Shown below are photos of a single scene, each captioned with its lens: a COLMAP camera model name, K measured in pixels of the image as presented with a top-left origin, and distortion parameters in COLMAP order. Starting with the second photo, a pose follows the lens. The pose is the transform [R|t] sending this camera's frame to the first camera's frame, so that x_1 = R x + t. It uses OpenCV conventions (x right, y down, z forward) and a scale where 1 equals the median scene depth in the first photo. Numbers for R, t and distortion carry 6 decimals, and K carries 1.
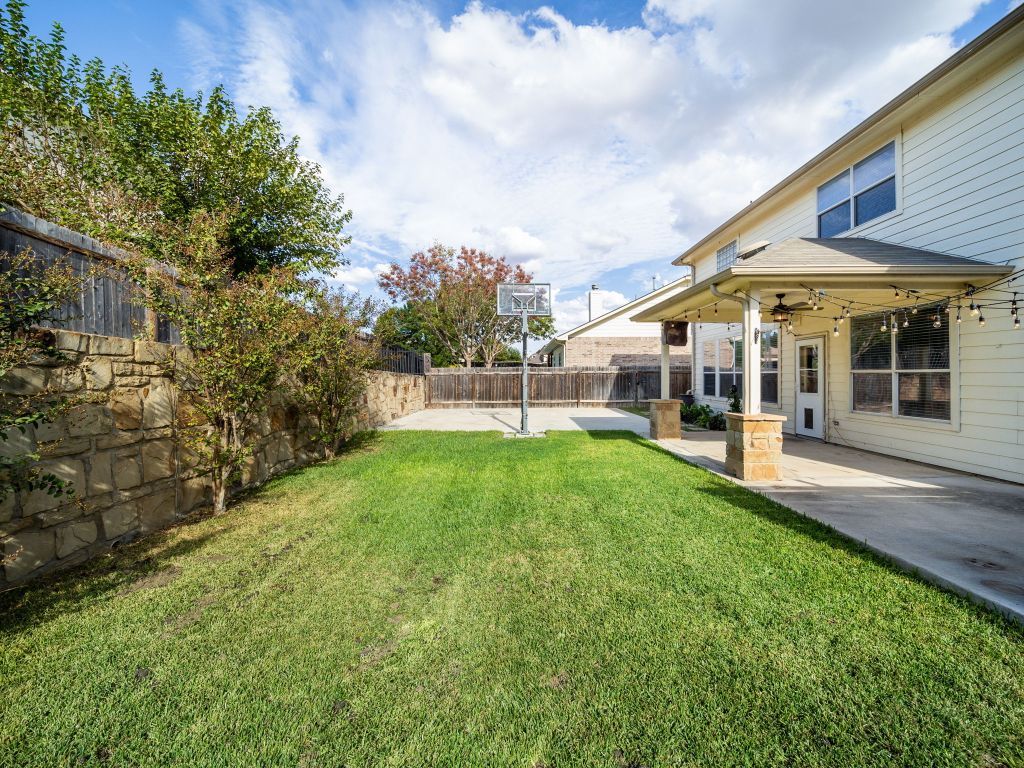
lens RADIAL K [[423.9, 0, 516.0], [0, 423.9, 380.6], [0, 0, 1]] dist [0.011020, -0.000015]
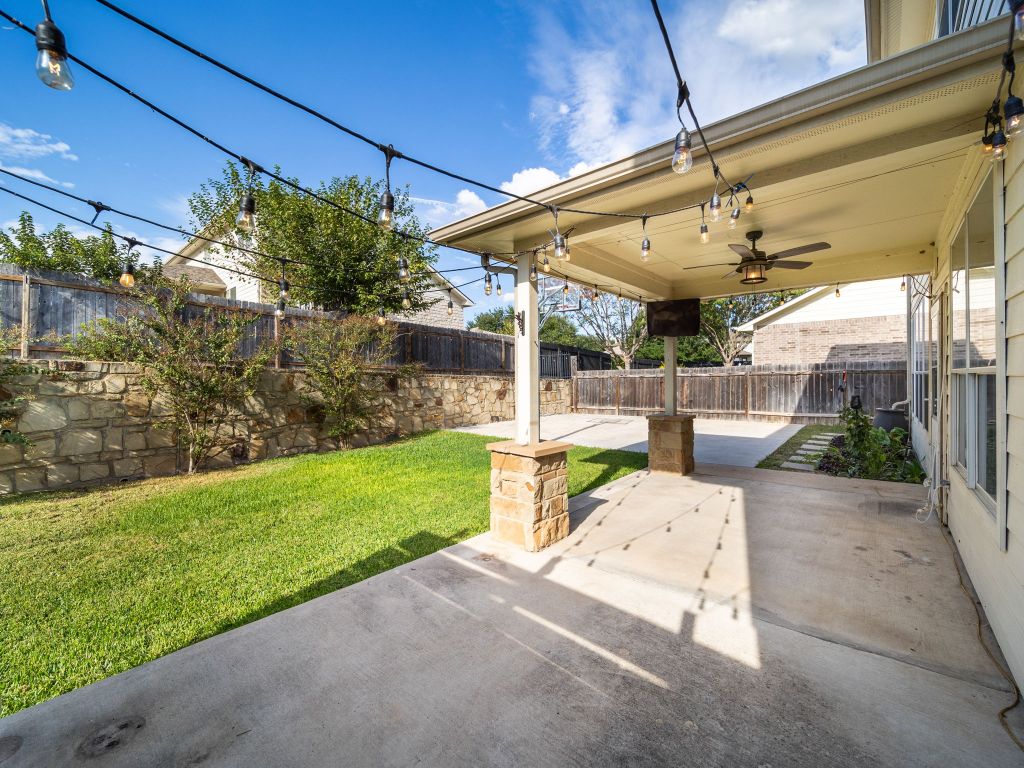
lens RADIAL K [[427.4, 0, 512.0], [0, 427.4, 384.0], [0, 0, 1]] dist [-0.001692, -0.000249]
pose [[0.755094, 0.001669, -0.655614, 1.006182], [0.001402, 0.999990, 0.004160, -0.015006], [0.655615, -0.004060, 0.755085, 0.508463]]
